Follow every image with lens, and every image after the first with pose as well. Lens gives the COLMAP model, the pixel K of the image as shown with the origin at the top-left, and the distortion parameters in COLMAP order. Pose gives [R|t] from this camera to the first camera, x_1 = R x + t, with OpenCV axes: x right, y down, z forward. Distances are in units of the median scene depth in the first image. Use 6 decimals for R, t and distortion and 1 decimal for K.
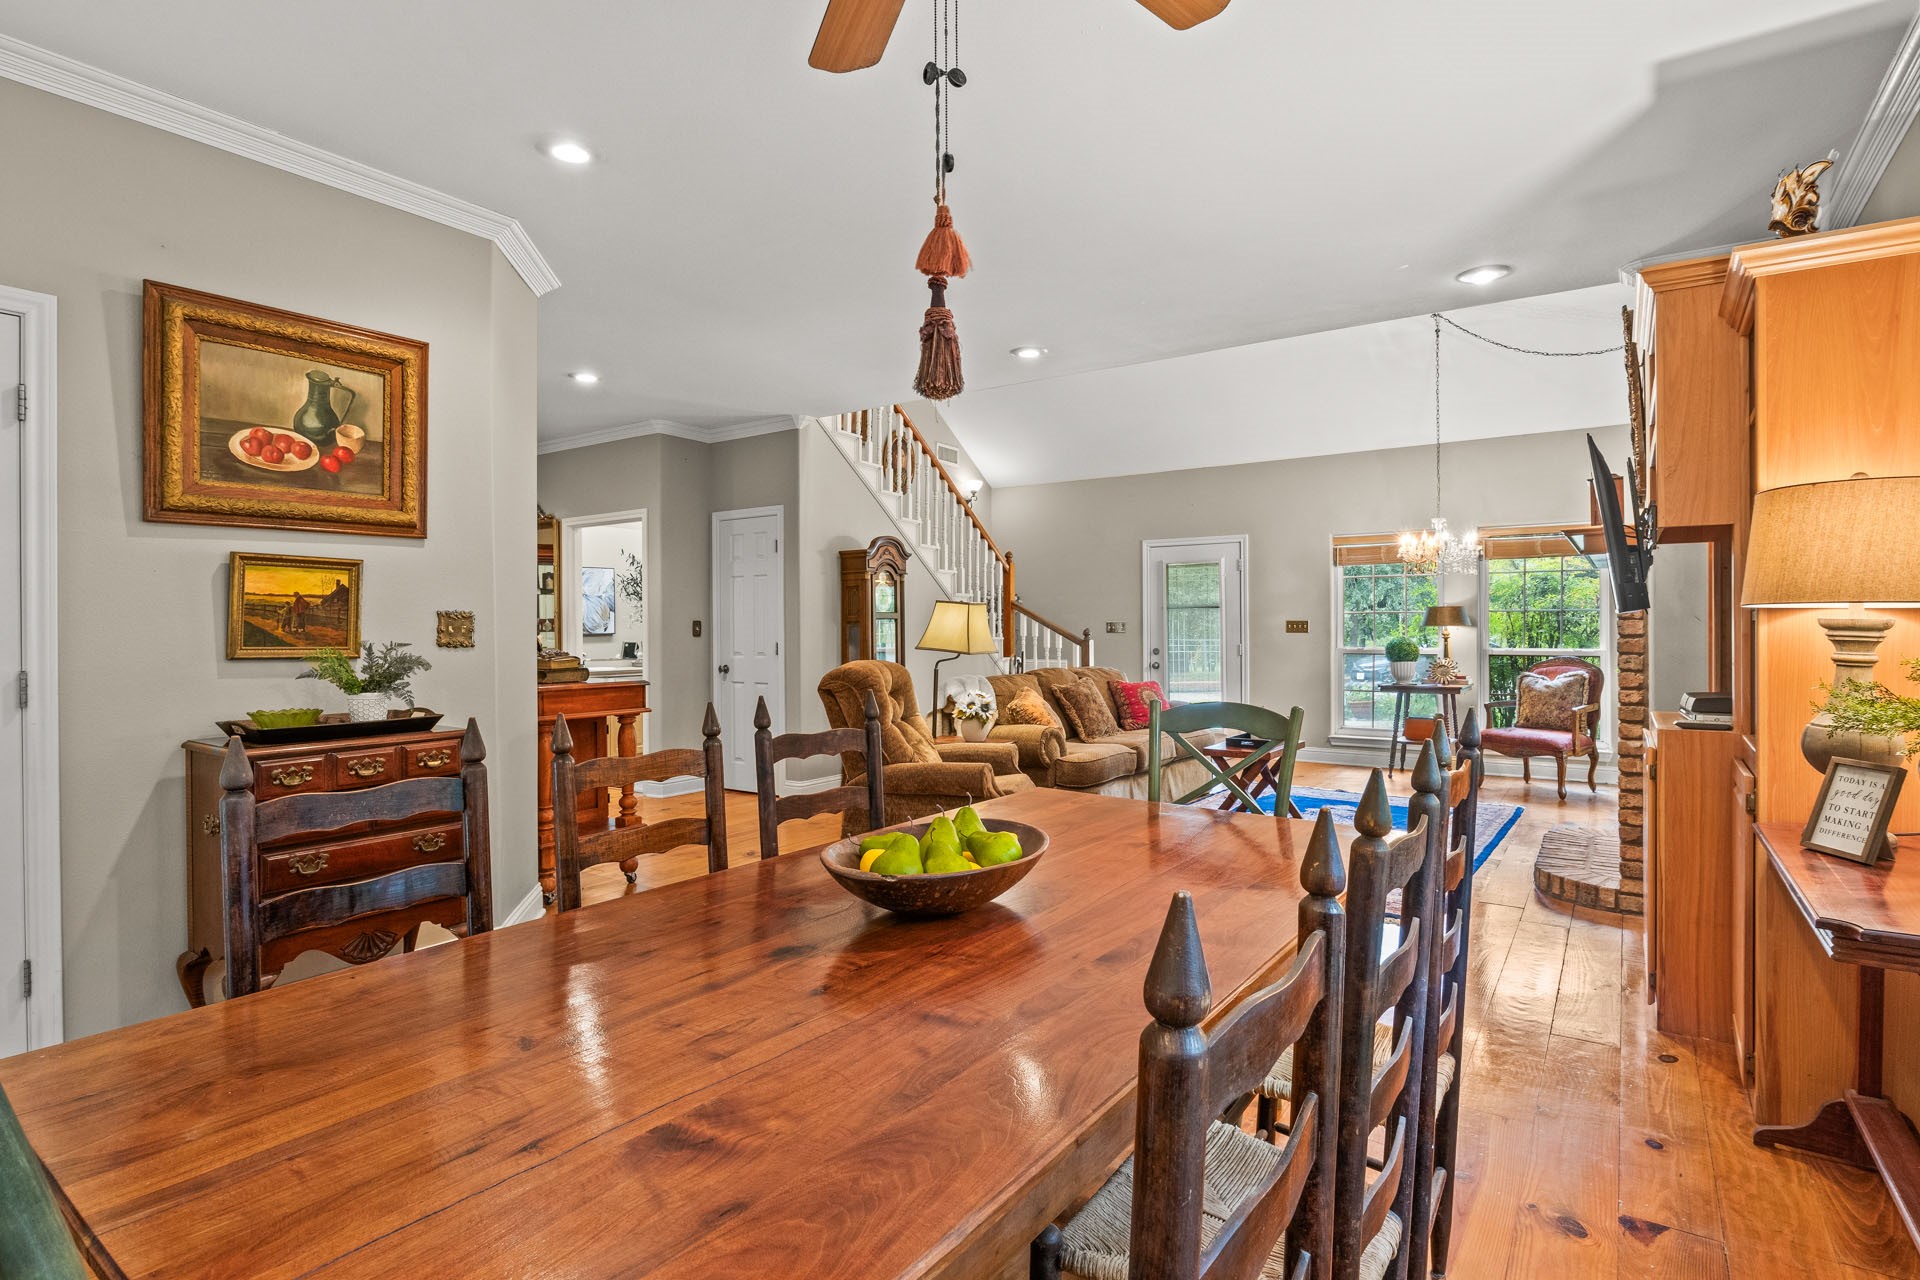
lens RADIAL K [[961.6, 0, 967.8], [0, 961.6, 632.9], [0, 0, 1]] dist [-0.005026, -0.002853]
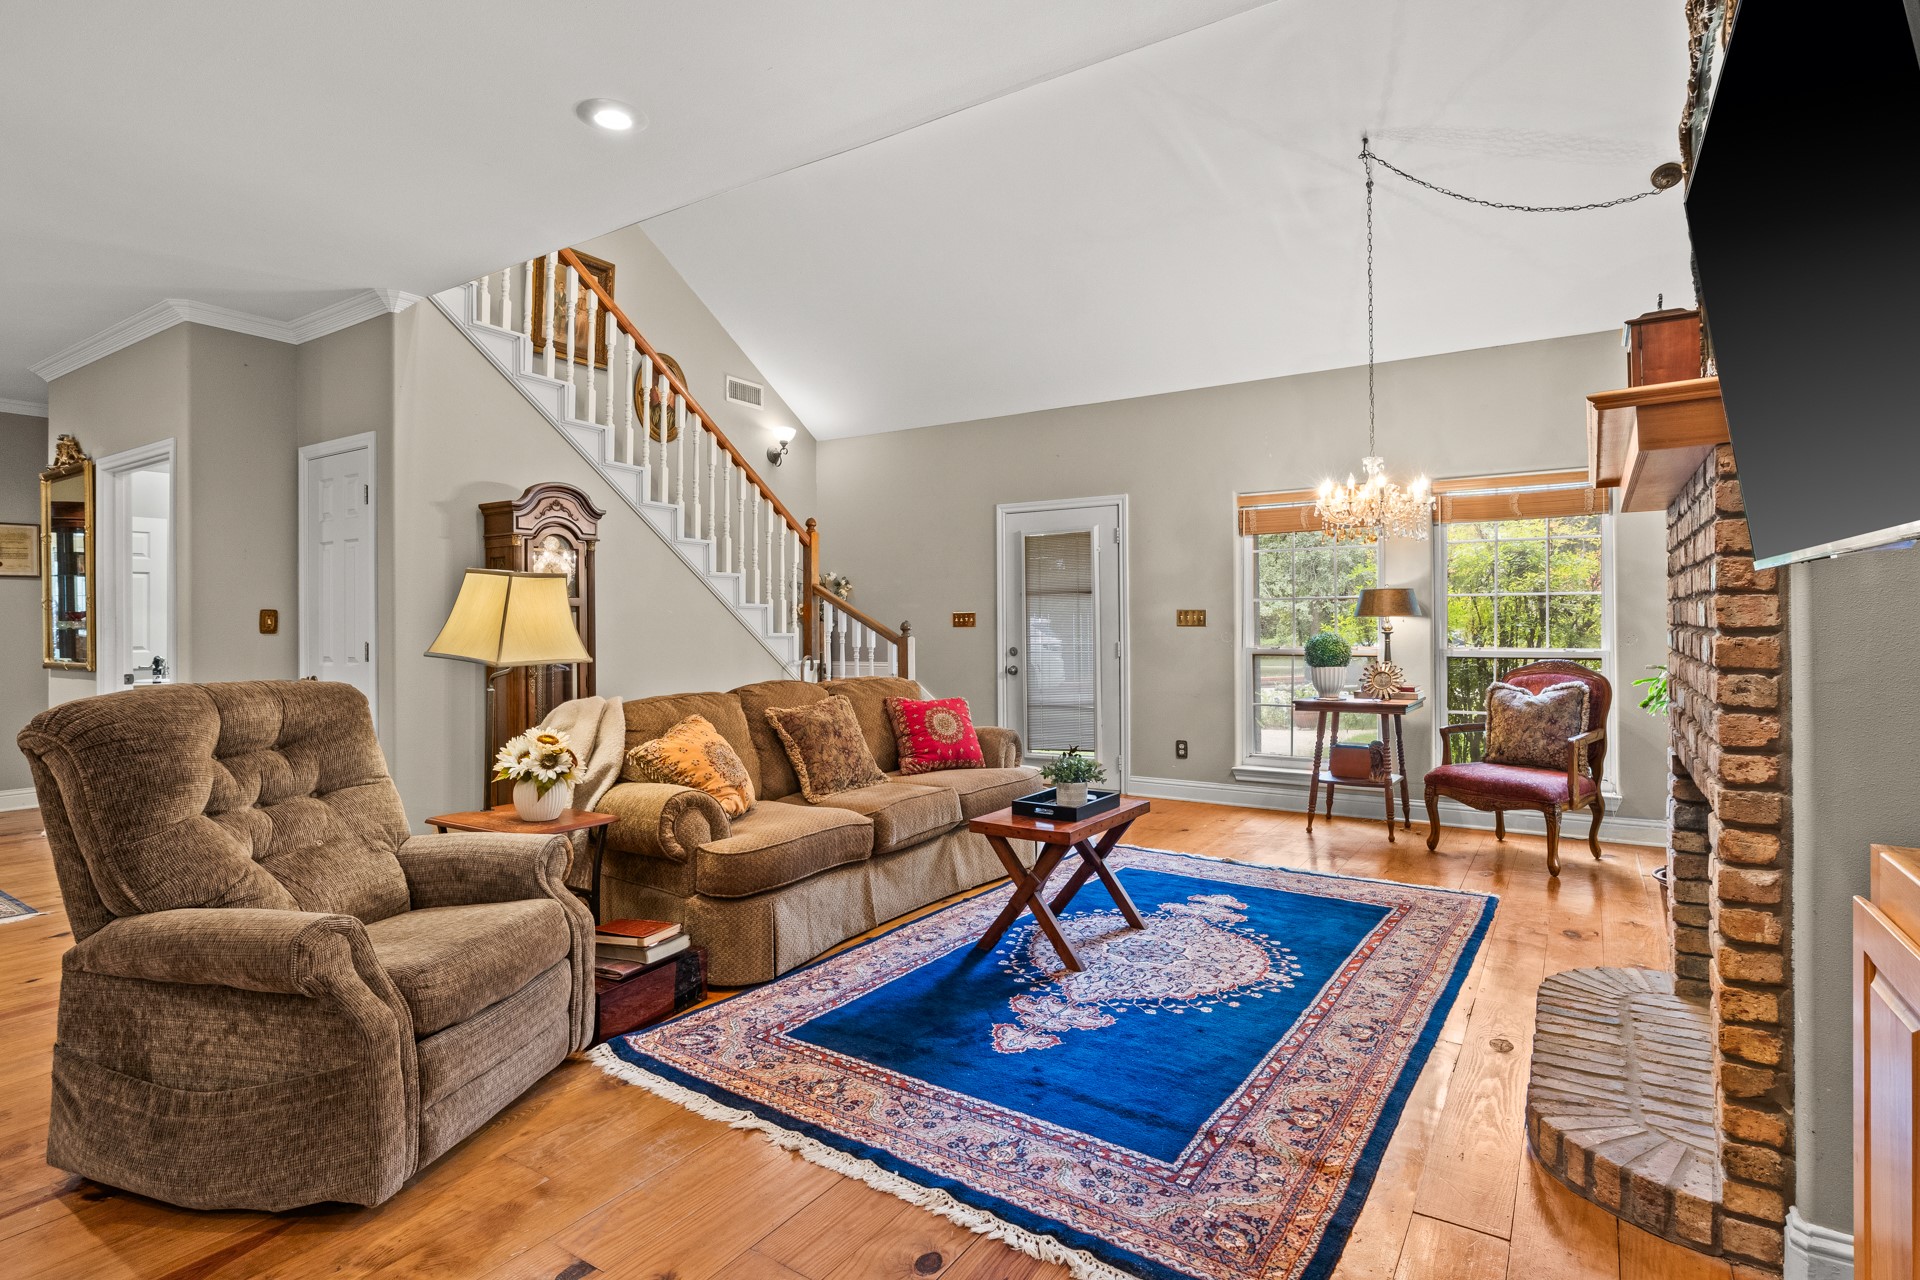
lens RADIAL K [[961.6, 0, 970.0], [0, 961.6, 624.3], [0, 0, 1]] dist [-0.005026, -0.002853]
pose [[0.999552, -0.001394, 0.029908, 0.186443], [0.001504, 0.999992, -0.003644, 0.000653], [-0.029902, 0.003688, 0.999546, 0.331461]]
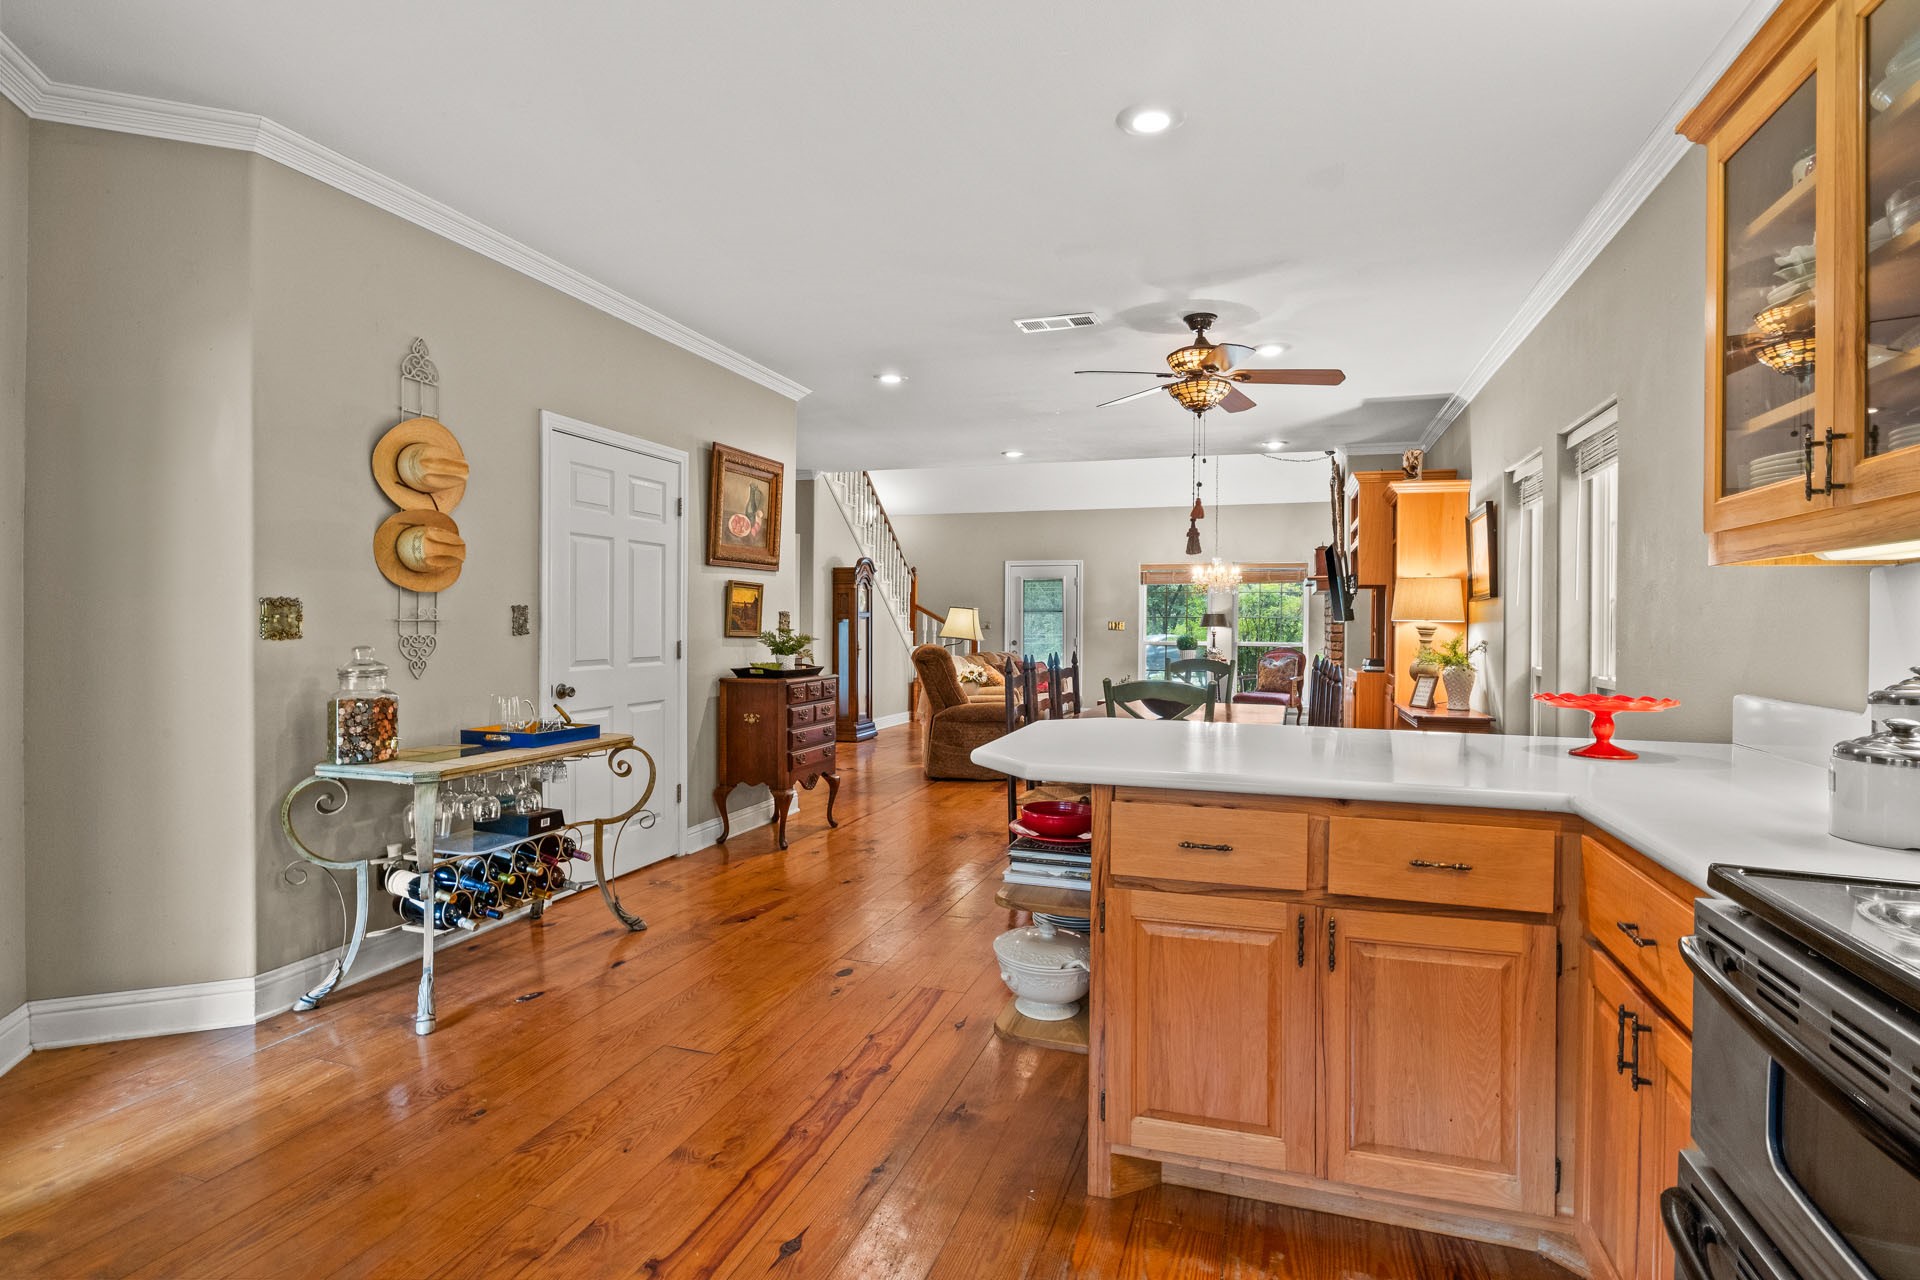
lens RADIAL K [[961.6, 0, 969.2], [0, 961.6, 639.0], [0, 0, 1]] dist [-0.005026, -0.002853]
pose [[0.958654, 0.008175, 0.284458, -0.341449], [-0.010900, 0.999909, 0.008000, 0.004911], [-0.284367, -0.010770, 0.958655, -0.389587]]
